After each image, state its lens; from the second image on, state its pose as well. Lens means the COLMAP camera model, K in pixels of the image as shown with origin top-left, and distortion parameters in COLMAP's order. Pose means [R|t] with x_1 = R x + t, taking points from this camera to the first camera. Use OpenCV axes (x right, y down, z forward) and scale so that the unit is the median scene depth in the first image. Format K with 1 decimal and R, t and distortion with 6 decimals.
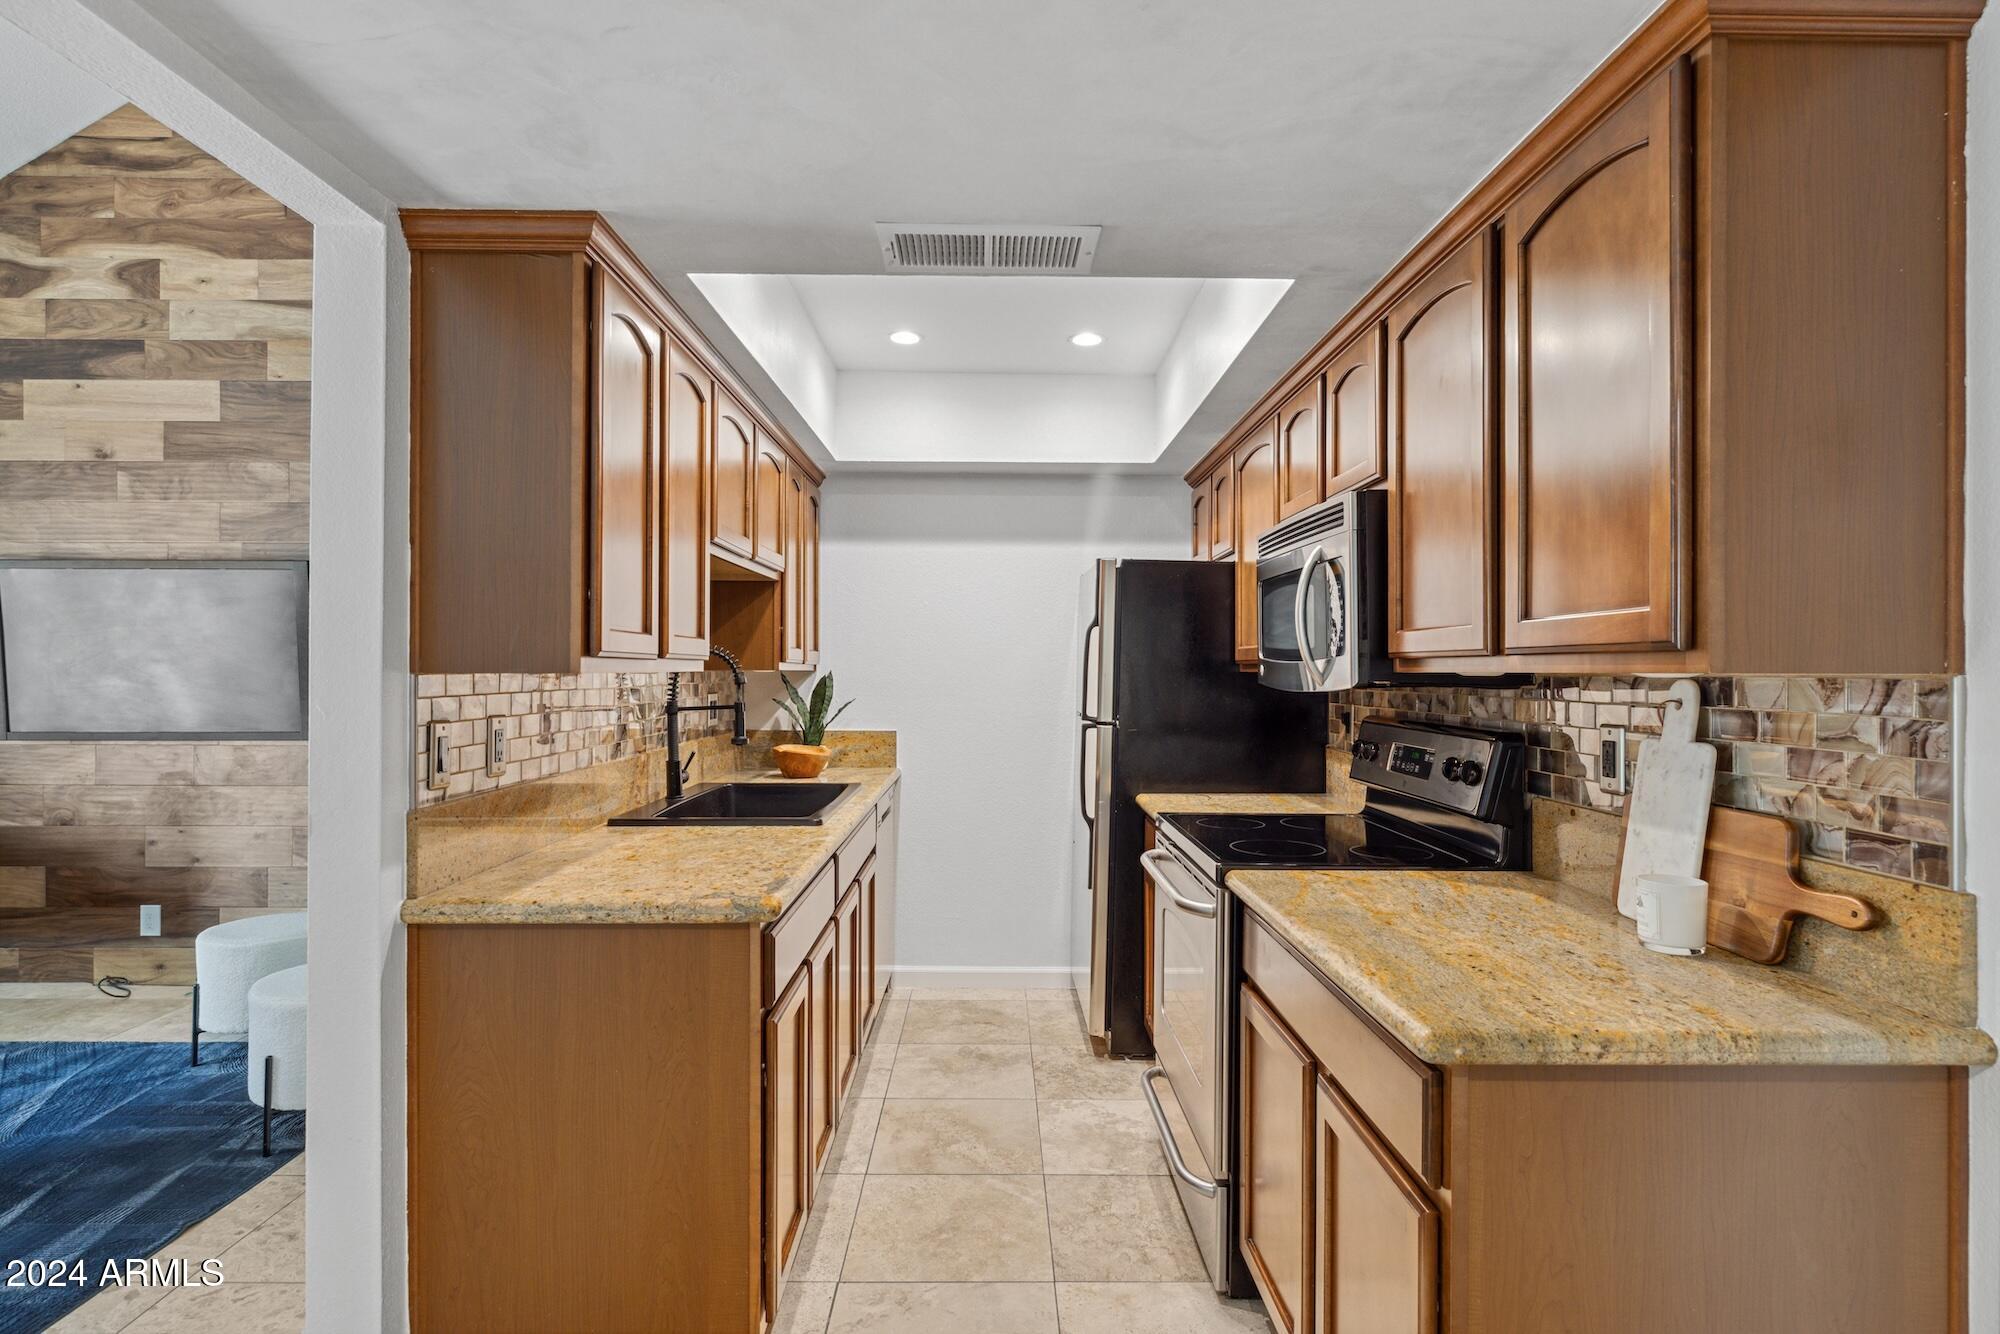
lens RADIAL K [[1021.4, 0, 1007.8], [0, 1021.4, 666.0], [0, 0, 1]] dist [-0.001767, 0.000361]
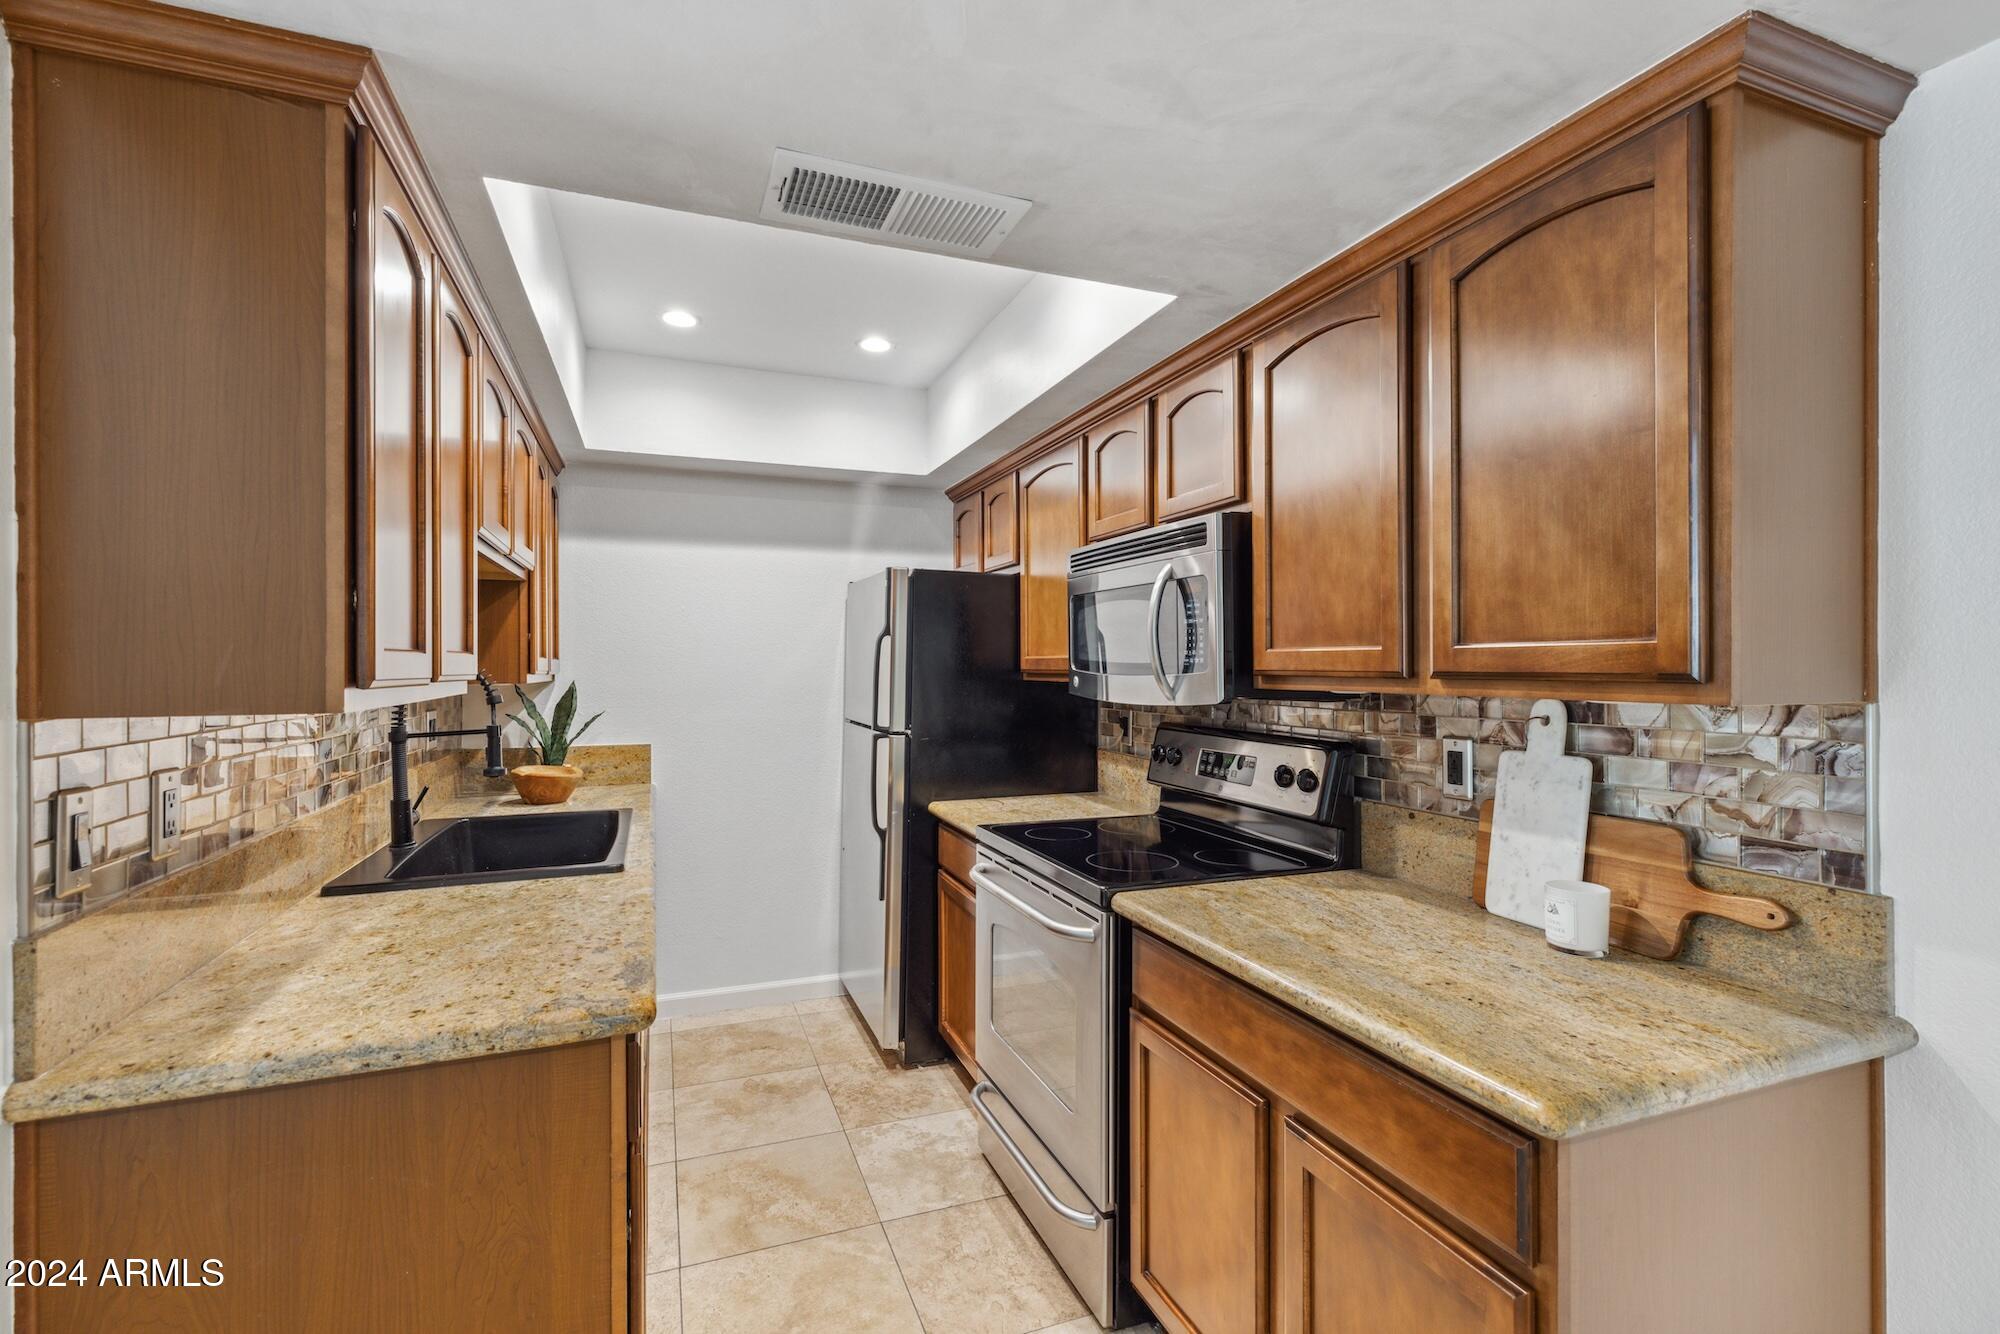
lens RADIAL K [[900.9, 0, 1005.9], [0, 900.9, 662.3], [0, 0, 1]] dist [0.002398, 0.001409]
pose [[0.937137, -0.003919, 0.348939, -0.140414], [0.003315, 0.999992, 0.002328, -0.018275], [-0.348946, -0.001025, 0.937142, 0.177786]]
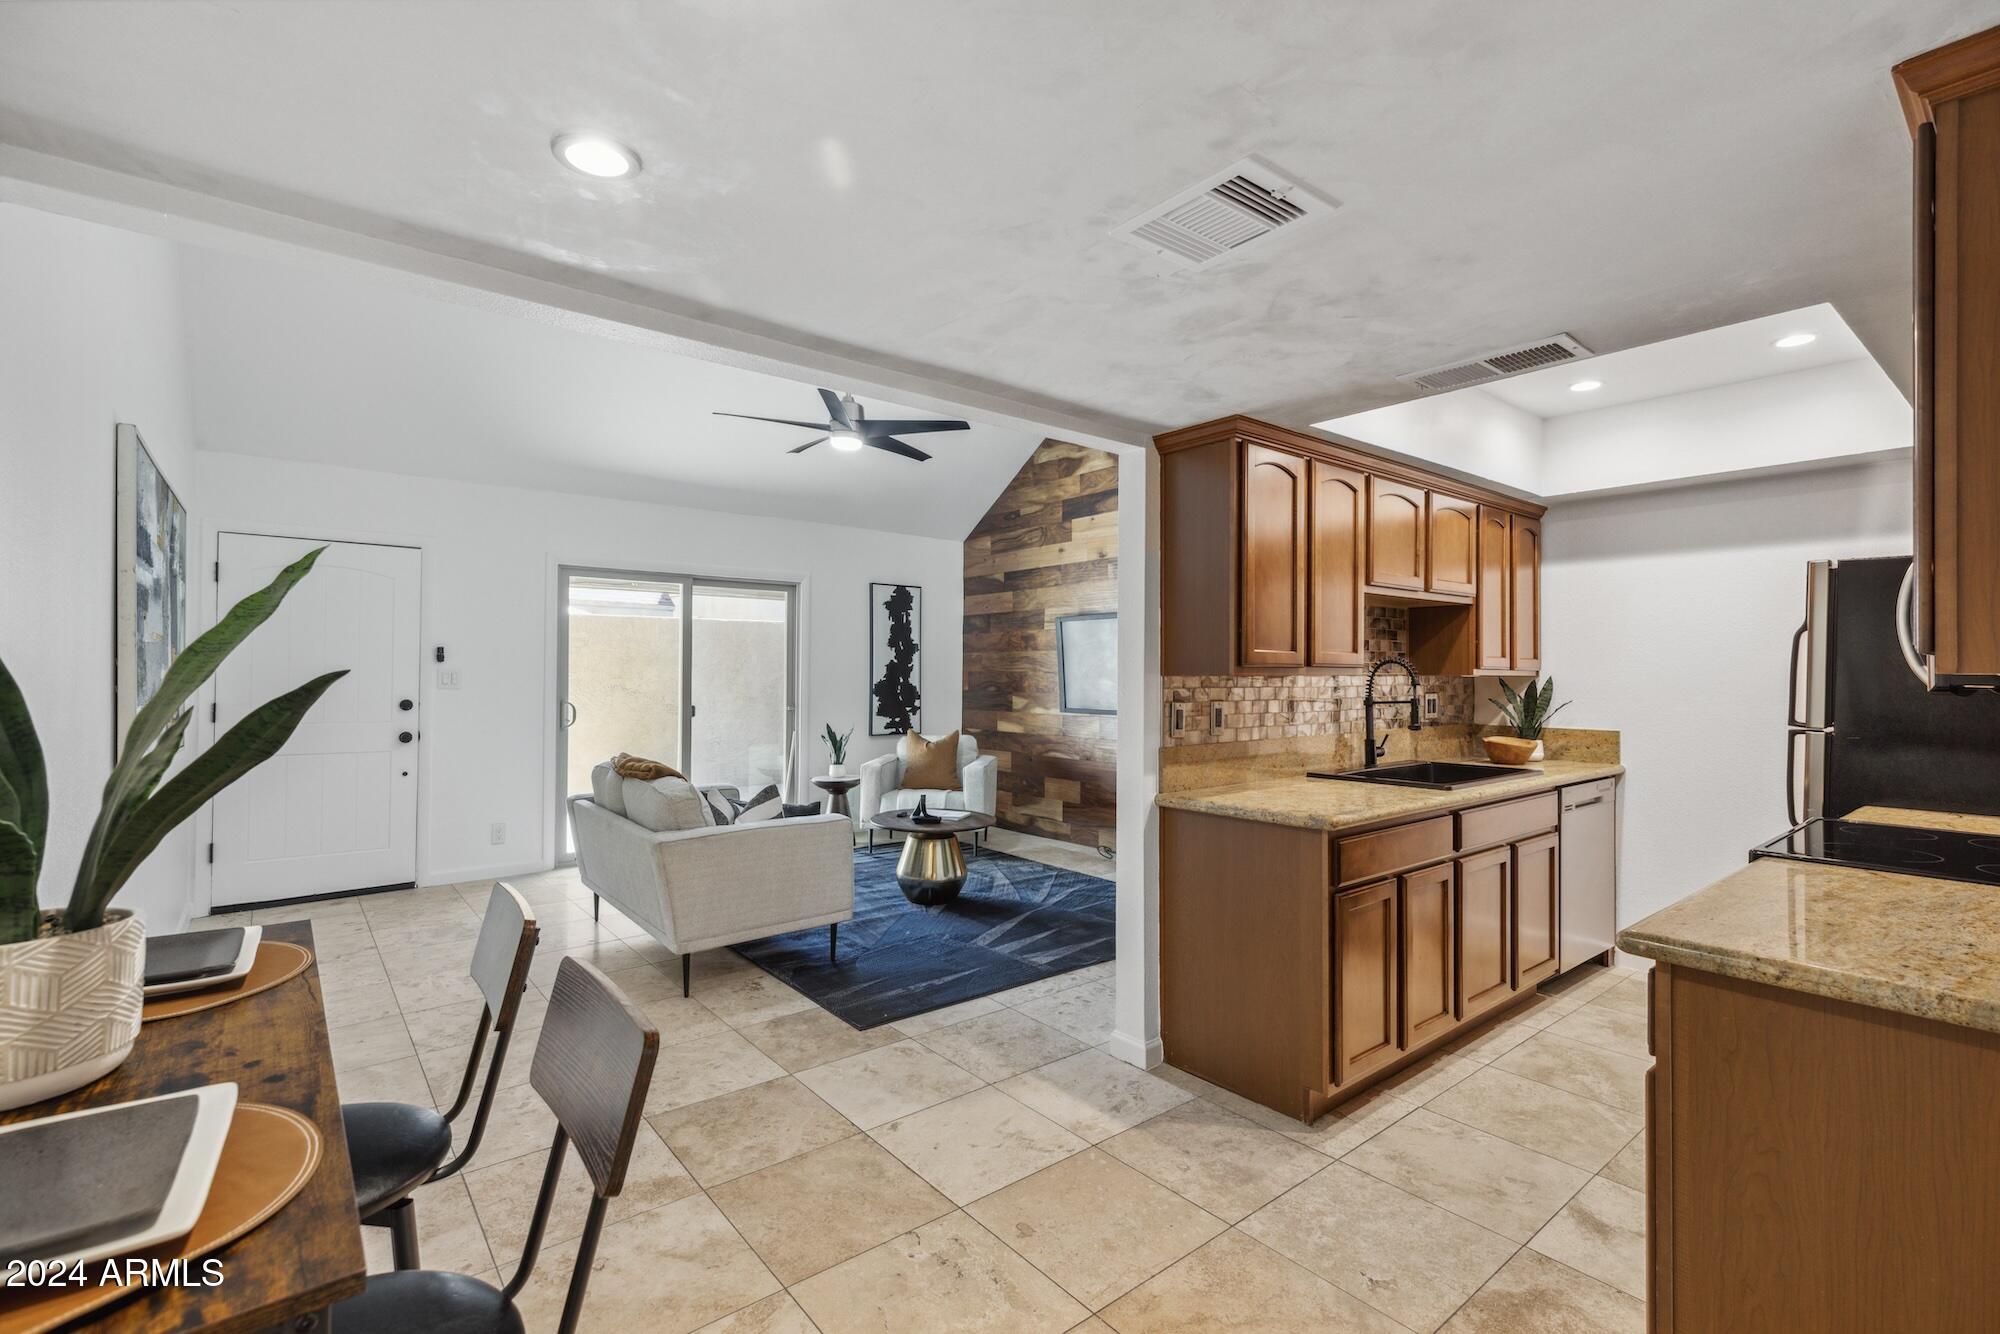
lens RADIAL K [[900.9, 0, 992.7], [0, 900.9, 663.4], [0, 0, 1]] dist [0.002398, 0.001409]
pose [[0.614420, -0.010131, -0.788914, 0.370099], [0.001218, 0.999929, -0.011893, 0.002642], [0.788978, 0.006347, 0.614389, -0.191505]]
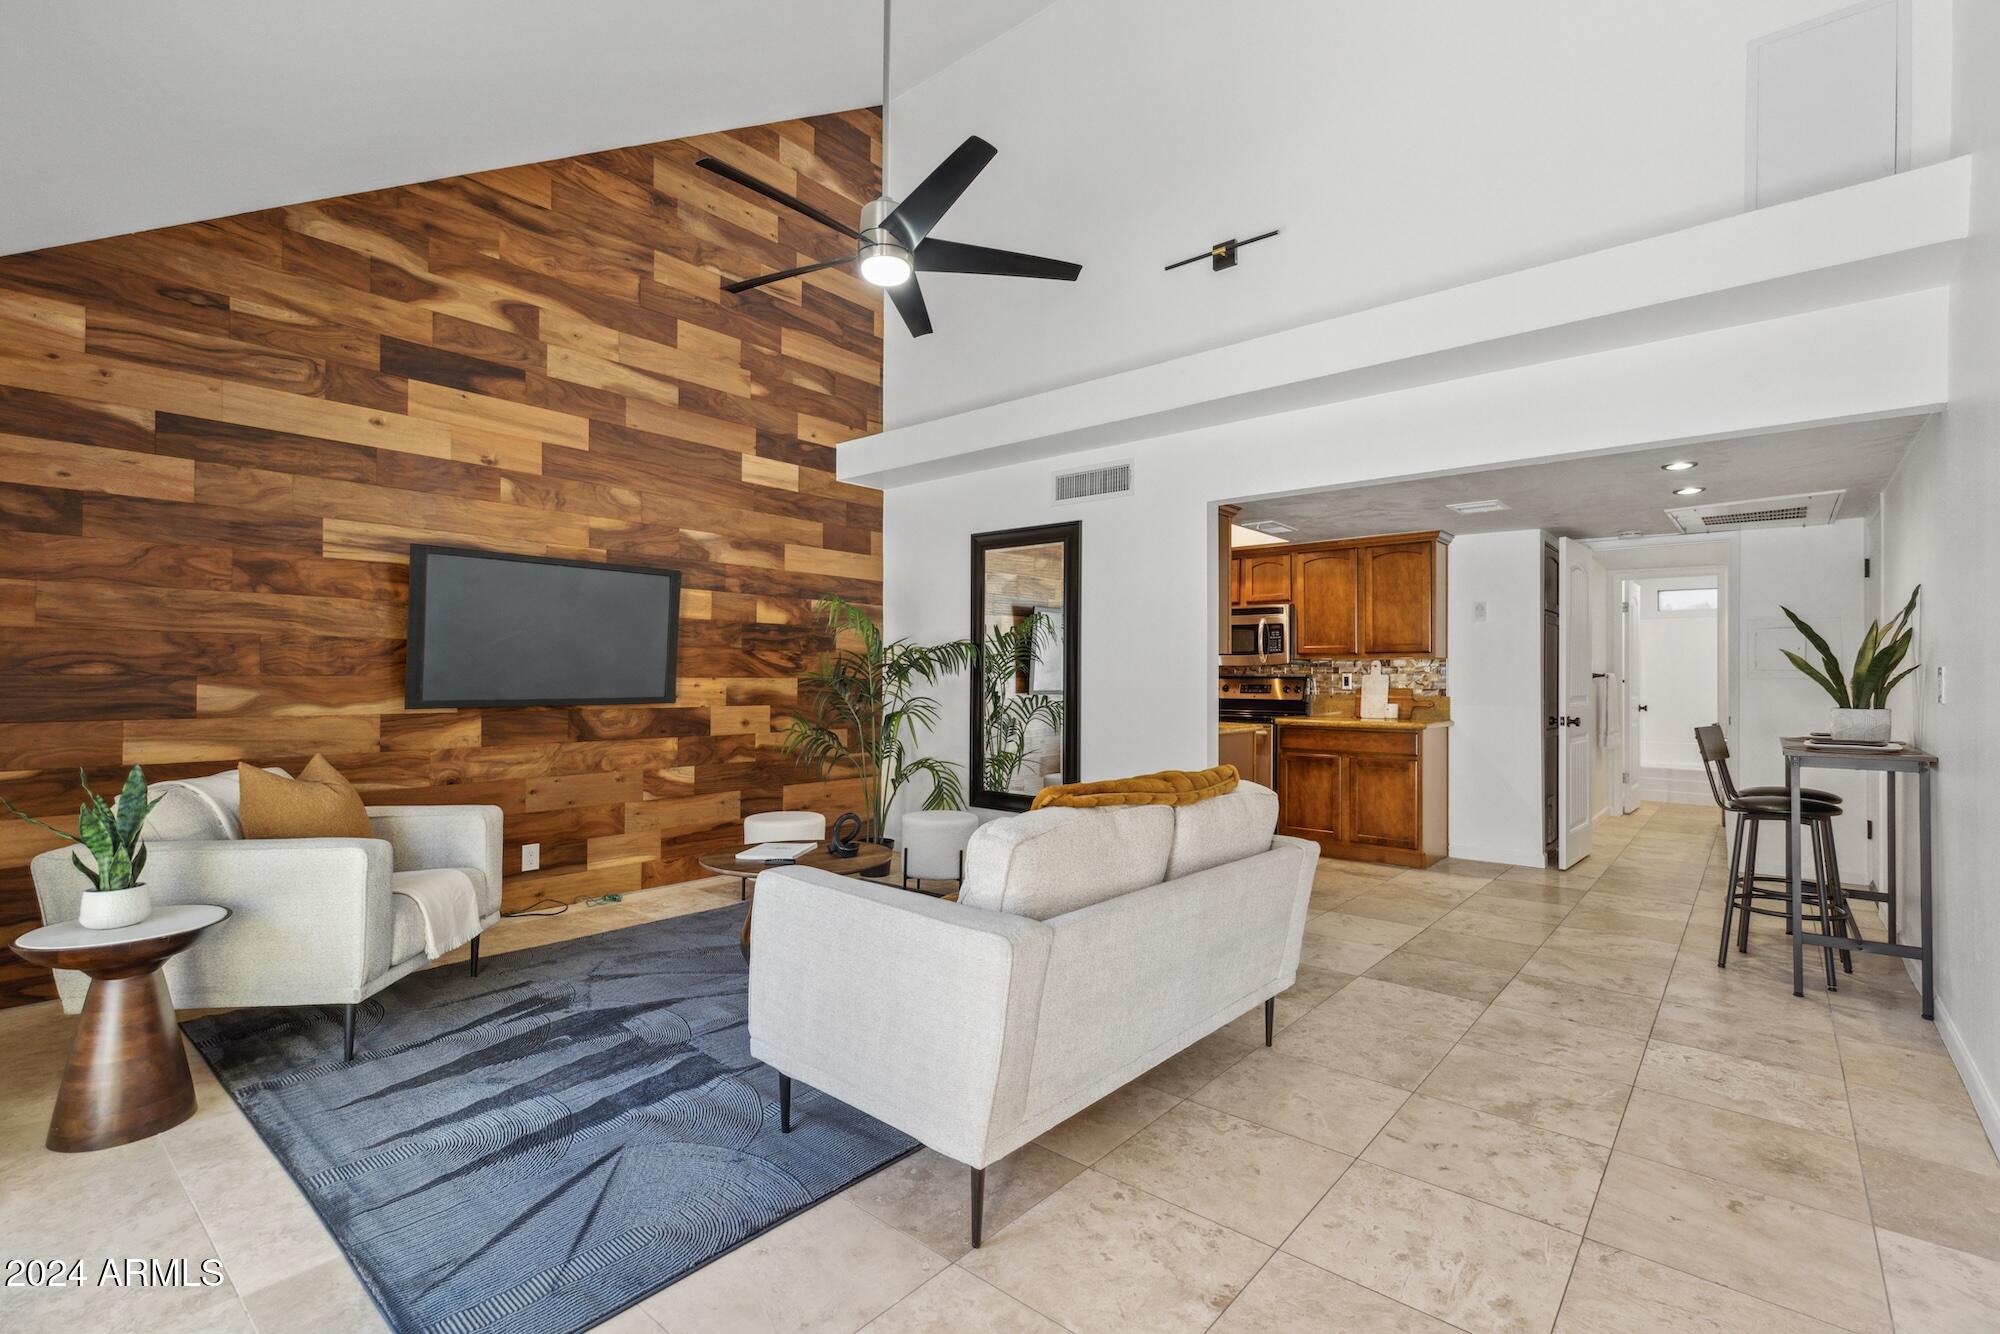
lens RADIAL K [[900.9, 0, 1016.8], [0, 900.9, 673.1], [0, 0, 1]] dist [0.002398, 0.001409]
pose [[0.648896, 0.005269, 0.760859, -1.942420], [-0.003538, 0.999986, -0.003908, 0.053444], [-0.760869, -0.000156, 0.648905, -0.182317]]
